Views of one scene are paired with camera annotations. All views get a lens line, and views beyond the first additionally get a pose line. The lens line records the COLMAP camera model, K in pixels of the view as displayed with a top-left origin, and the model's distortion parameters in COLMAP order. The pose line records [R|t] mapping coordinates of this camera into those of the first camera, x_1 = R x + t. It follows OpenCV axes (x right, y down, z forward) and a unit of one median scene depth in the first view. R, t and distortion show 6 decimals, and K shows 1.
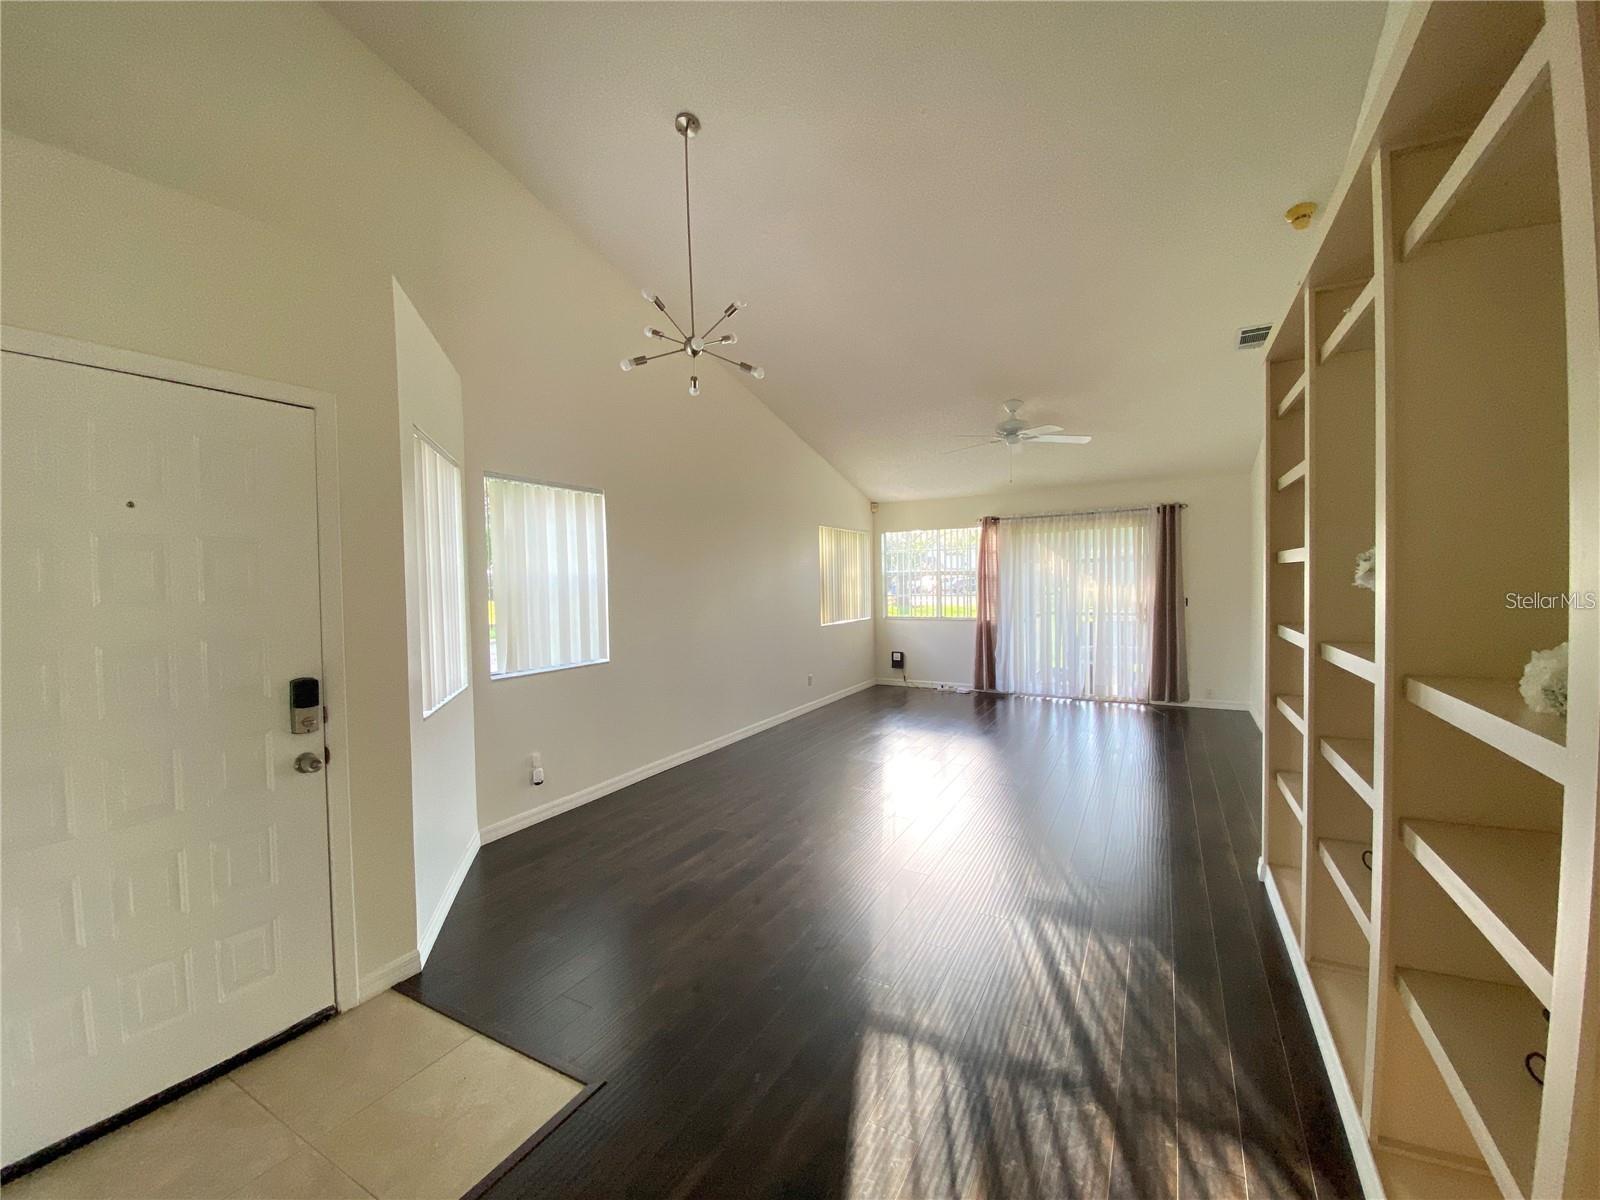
lens RADIAL K [[643.3, 0, 800.8], [0, 643.3, 601.2], [0, 0, 1]] dist [0.000367, -0.000189]
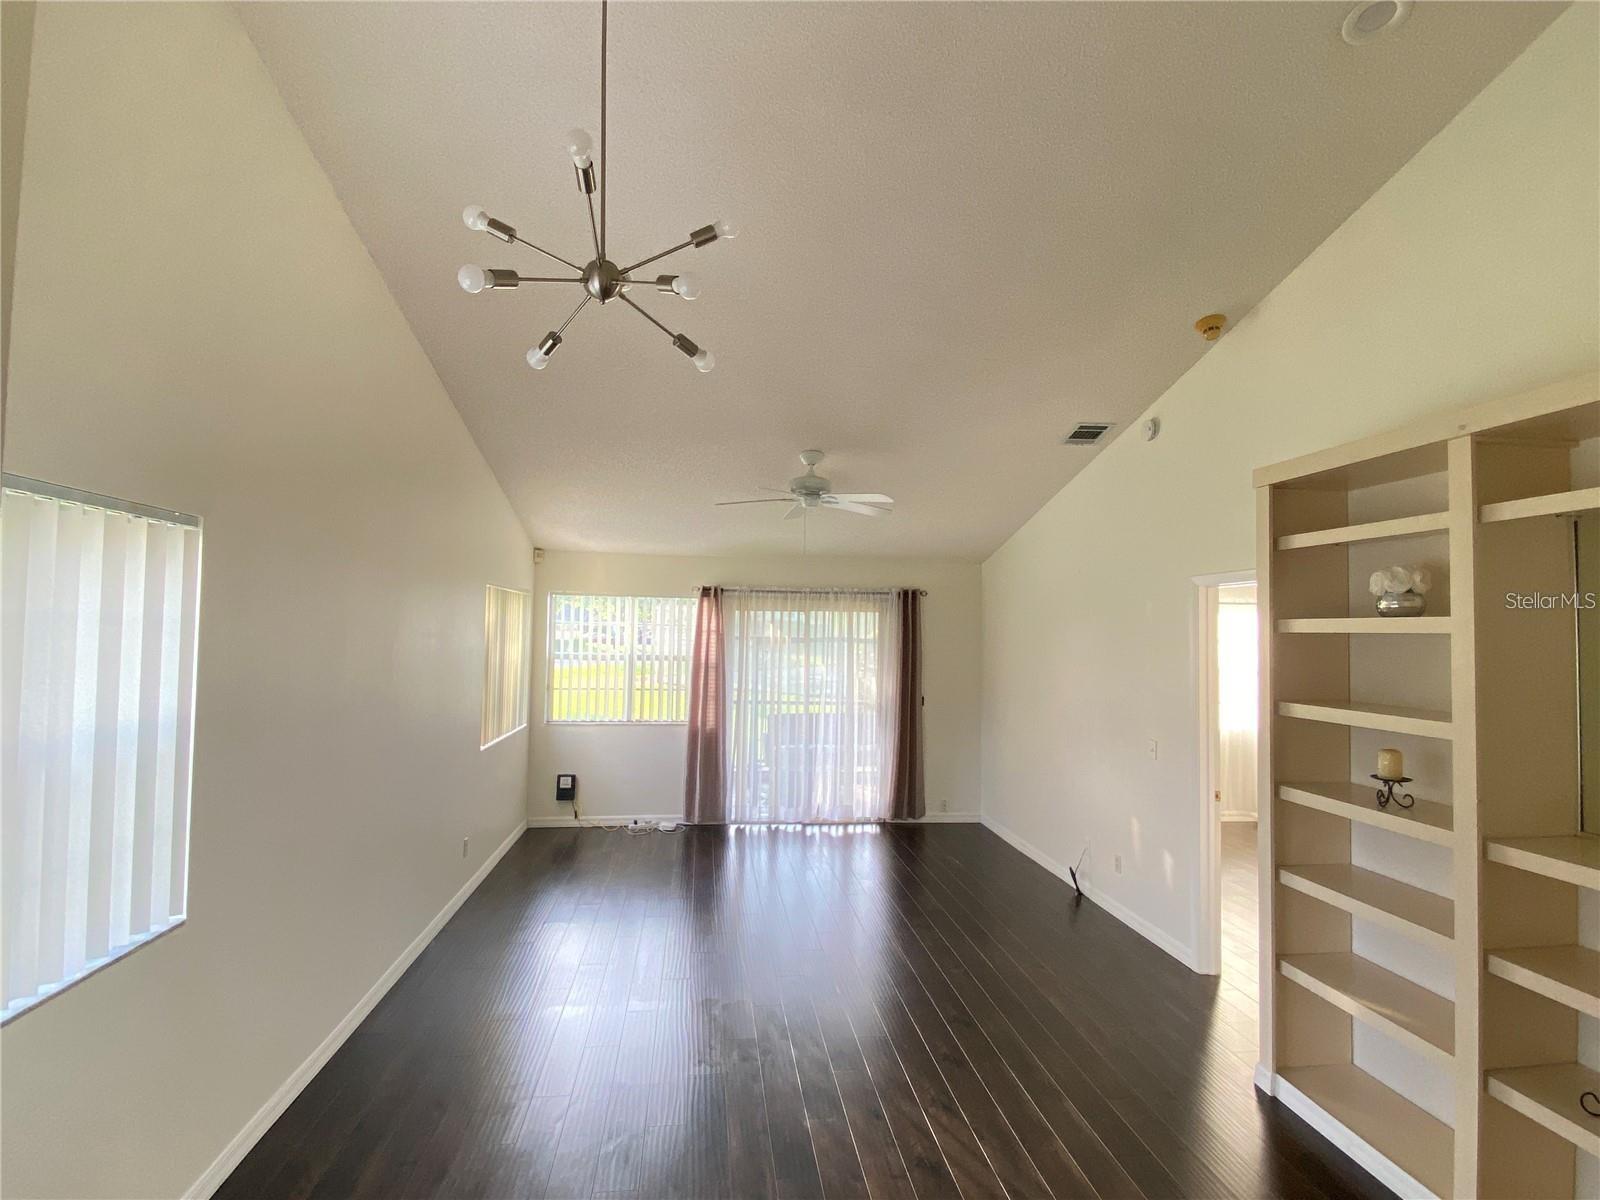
lens RADIAL K [[808.9, 0, 800.7], [0, 808.9, 603.7], [0, 0, 1]] dist [0.011421, -0.001402]
pose [[0.803806, 0.052669, 0.592555, -0.181510], [-0.014225, 0.997490, -0.069365, -0.049202], [-0.594721, 0.047327, 0.802538, 0.192279]]
